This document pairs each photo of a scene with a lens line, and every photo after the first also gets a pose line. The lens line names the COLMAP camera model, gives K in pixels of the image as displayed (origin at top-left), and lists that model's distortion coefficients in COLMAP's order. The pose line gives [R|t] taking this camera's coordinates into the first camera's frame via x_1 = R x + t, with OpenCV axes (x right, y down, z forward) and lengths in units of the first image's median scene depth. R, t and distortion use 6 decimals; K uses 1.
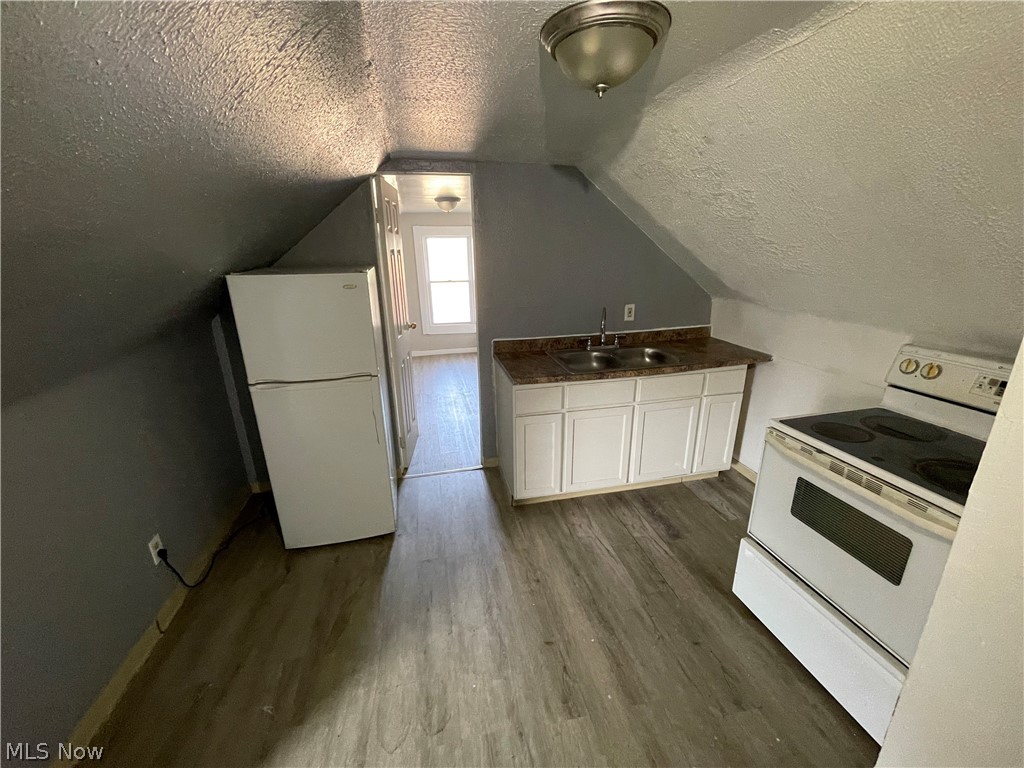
lens RADIAL K [[414.4, 0, 510.5], [0, 414.4, 386.5], [0, 0, 1]] dist [-0.003098, 0.000553]
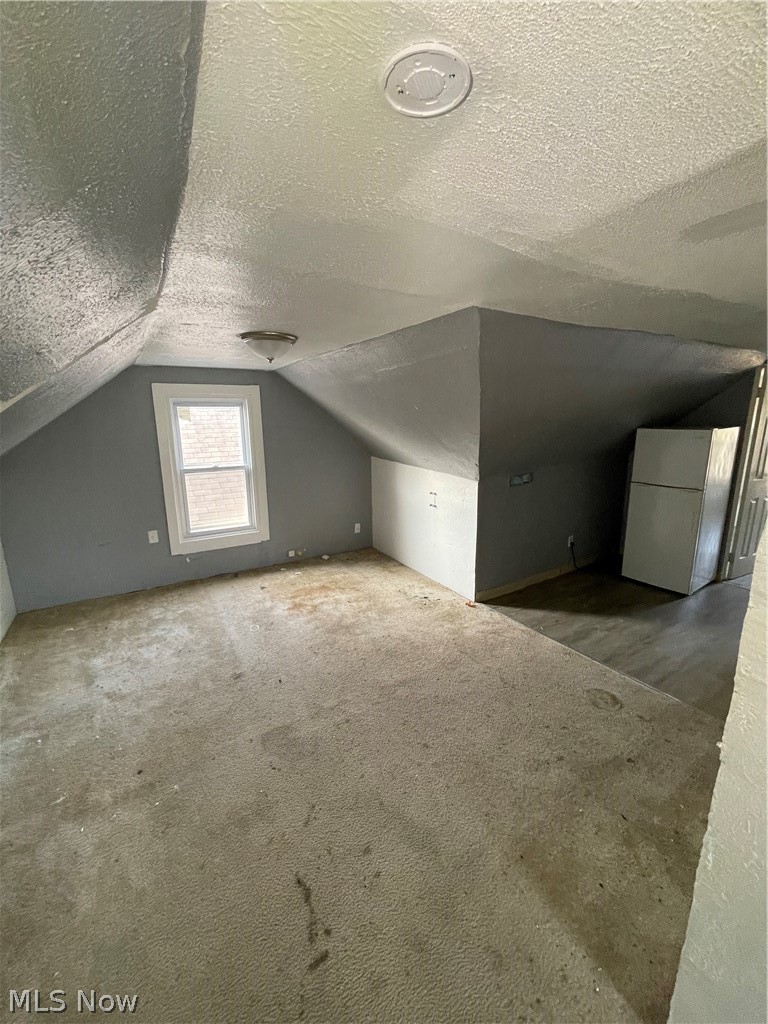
lens RADIAL K [[414.4, 0, 384.0], [0, 414.4, 512.0], [0, 0, 1]] dist [-0.003098, 0.000553]
pose [[0.338456, 0.213544, -0.916431, 0.774175], [-0.283794, 0.951726, 0.116958, 0.219480], [0.897167, 0.220492, 0.382720, -0.759843]]
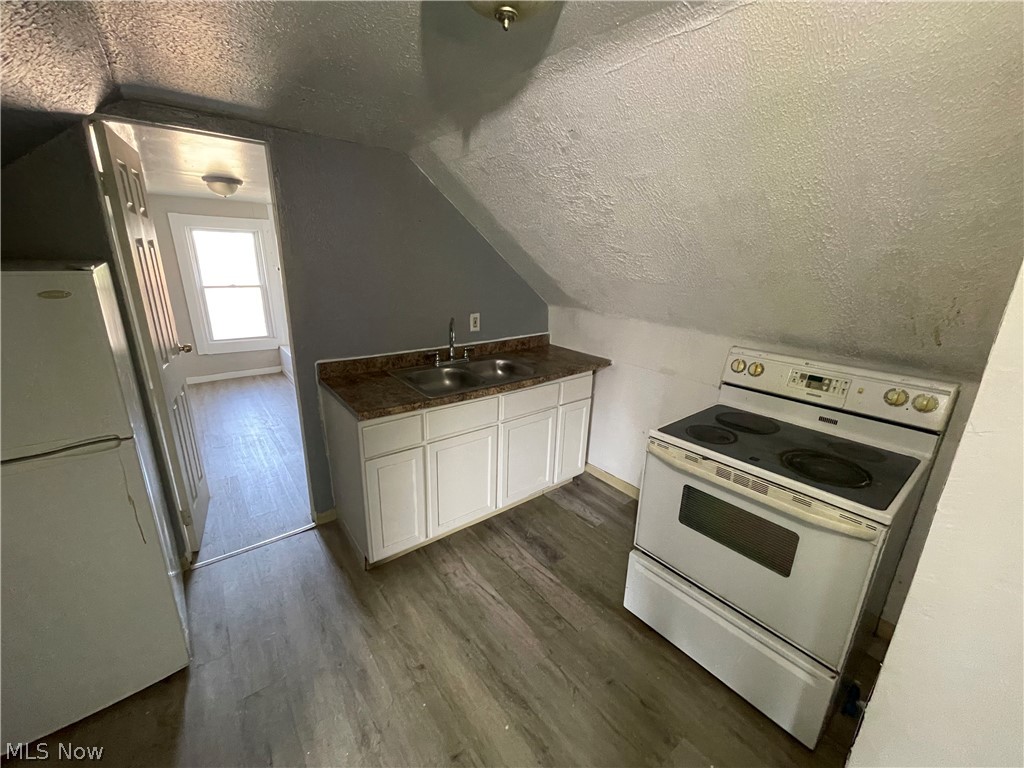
lens RADIAL K [[414.4, 0, 510.5], [0, 414.4, 386.5], [0, 0, 1]] dist [-0.003098, 0.000553]
pose [[0.900314, -0.091142, 0.425591, -0.057138], [0.097893, 0.995179, 0.006033, -0.041734], [-0.424089, 0.036230, 0.904895, 0.167180]]
